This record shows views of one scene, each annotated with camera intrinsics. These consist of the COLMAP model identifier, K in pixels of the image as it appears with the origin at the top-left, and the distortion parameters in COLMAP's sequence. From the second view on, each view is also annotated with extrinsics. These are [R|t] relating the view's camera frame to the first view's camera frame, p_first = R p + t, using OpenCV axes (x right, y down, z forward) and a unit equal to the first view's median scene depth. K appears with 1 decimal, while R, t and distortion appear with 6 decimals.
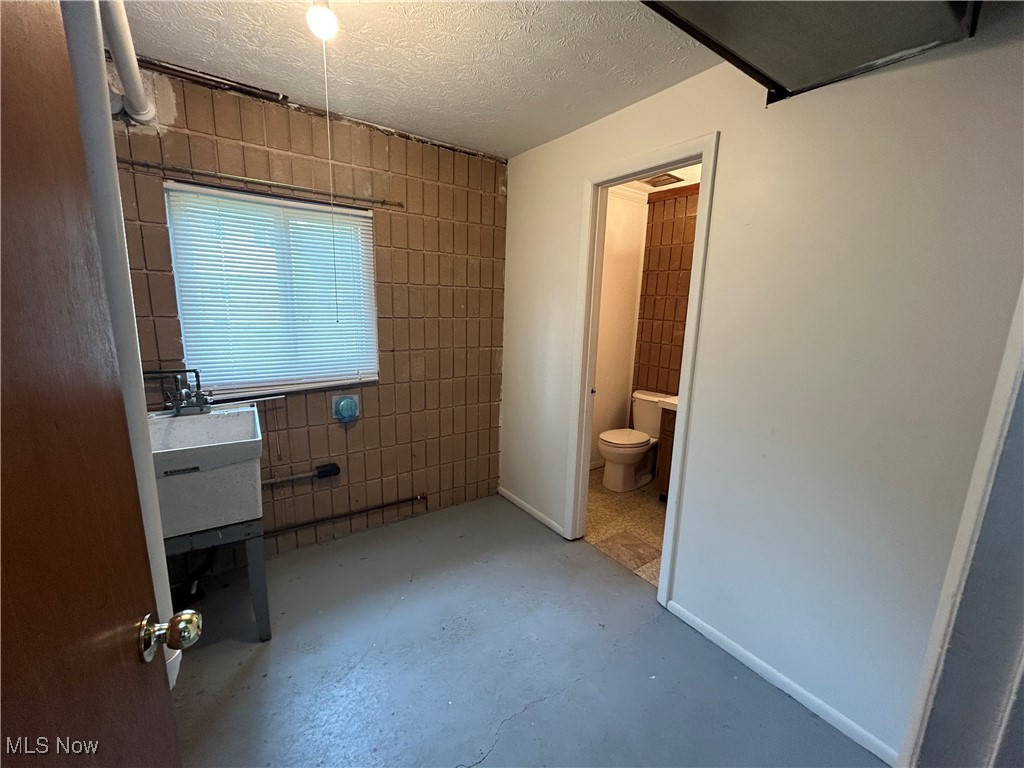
lens RADIAL K [[415.9, 0, 508.9], [0, 415.9, 384.5], [0, 0, 1]] dist [0.007800, 0.000100]
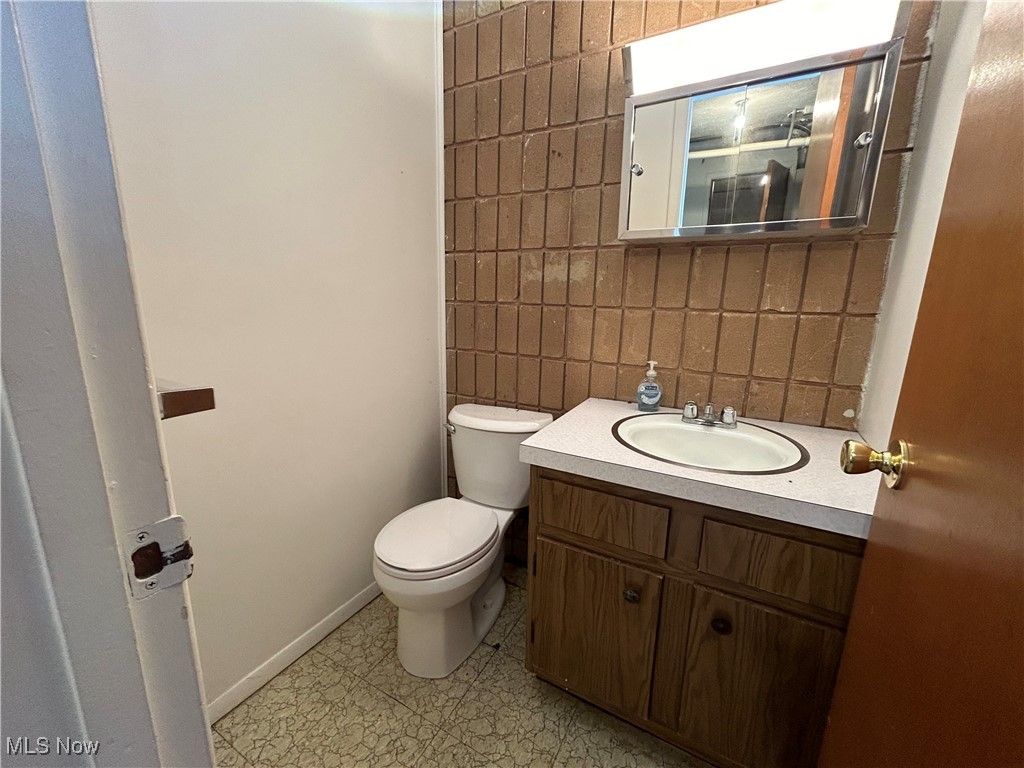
lens RADIAL K [[415.9, 0, 511.3], [0, 415.9, 386.1], [0, 0, 1]] dist [0.007800, 0.000100]
pose [[0.899915, -0.100753, 0.424266, 0.172044], [0.088963, 0.994899, 0.047563, -0.024916], [-0.426894, -0.005058, 0.904288, 0.569260]]
